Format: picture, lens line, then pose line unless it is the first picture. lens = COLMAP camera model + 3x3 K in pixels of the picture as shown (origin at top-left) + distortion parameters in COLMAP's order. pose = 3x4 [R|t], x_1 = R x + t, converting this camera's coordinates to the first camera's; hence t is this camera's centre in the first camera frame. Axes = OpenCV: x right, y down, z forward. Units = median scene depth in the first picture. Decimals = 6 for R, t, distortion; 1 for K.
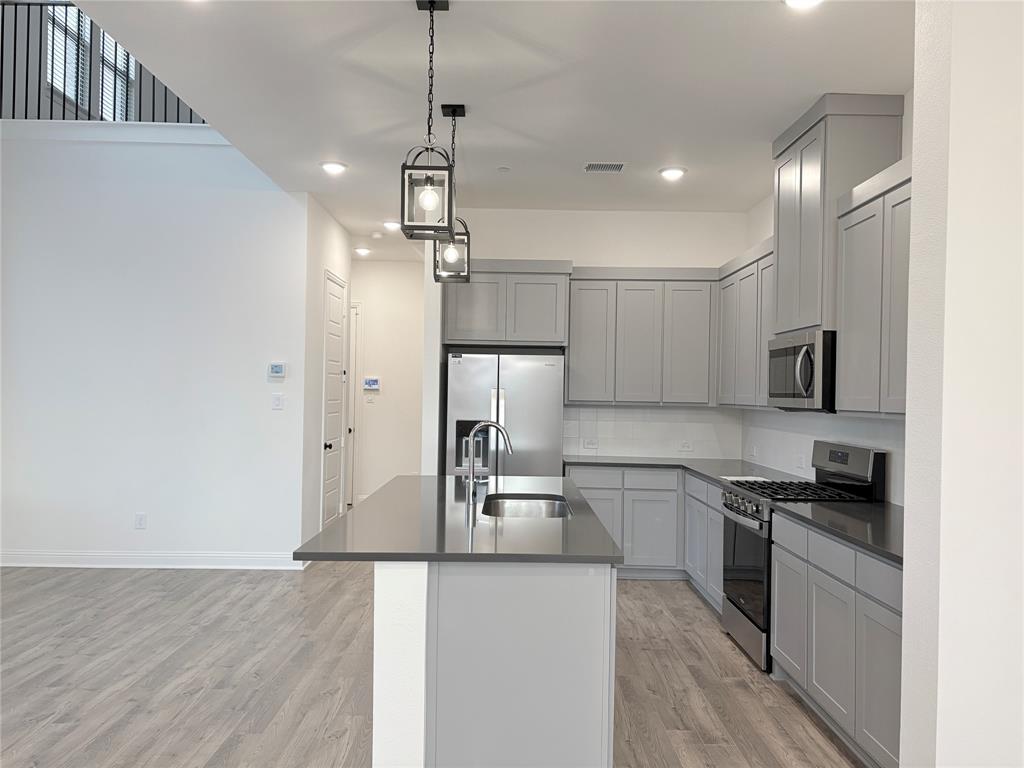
lens RADIAL K [[771.7, 0, 509.4], [0, 771.7, 387.6], [0, 0, 1]] dist [0.048474, -0.045922]
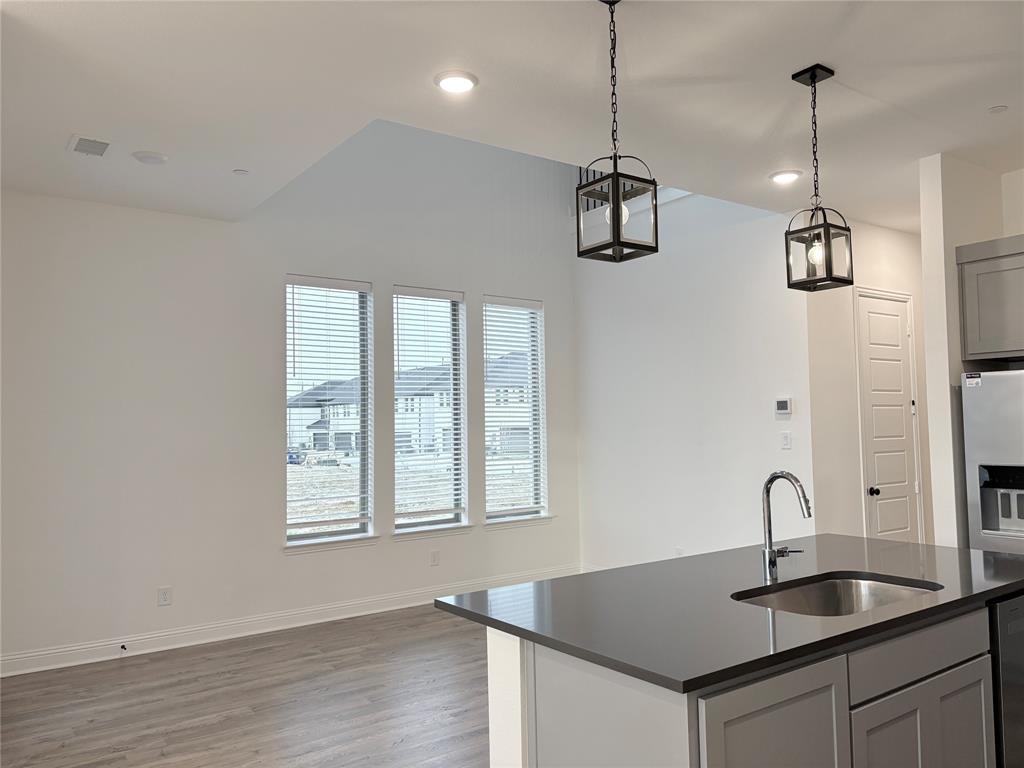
lens RADIAL K [[771.7, 0, 510.6], [0, 771.7, 384.3], [0, 0, 1]] dist [0.048474, -0.045922]
pose [[0.578119, -0.070906, -0.812865, 0.361100], [0.034118, 0.997446, -0.062742, -0.002345], [0.815239, 0.008540, 0.579062, 0.280484]]
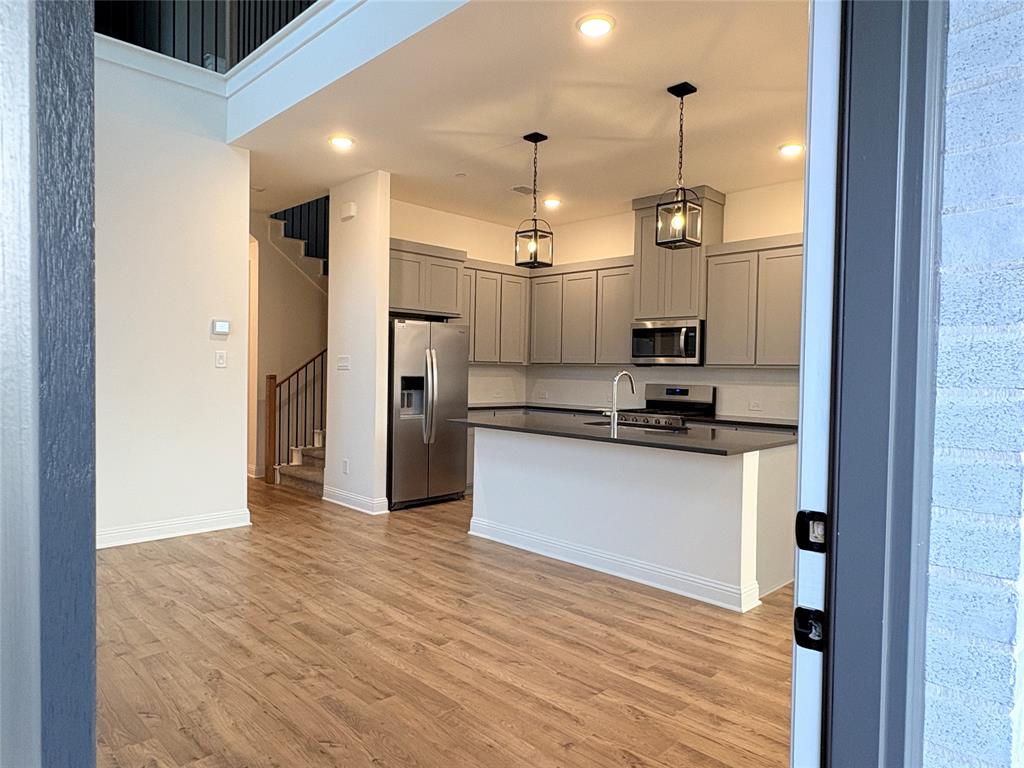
lens RADIAL K [[654.6, 0, 512.9], [0, 654.6, 380.2], [0, 0, 1]] dist [-0.004688, 0.003428]
pose [[0.706612, -0.013927, 0.707465, -0.889440], [-0.011133, 0.999464, 0.030795, 0.022123], [-0.707514, -0.029636, 0.706078, 0.226043]]
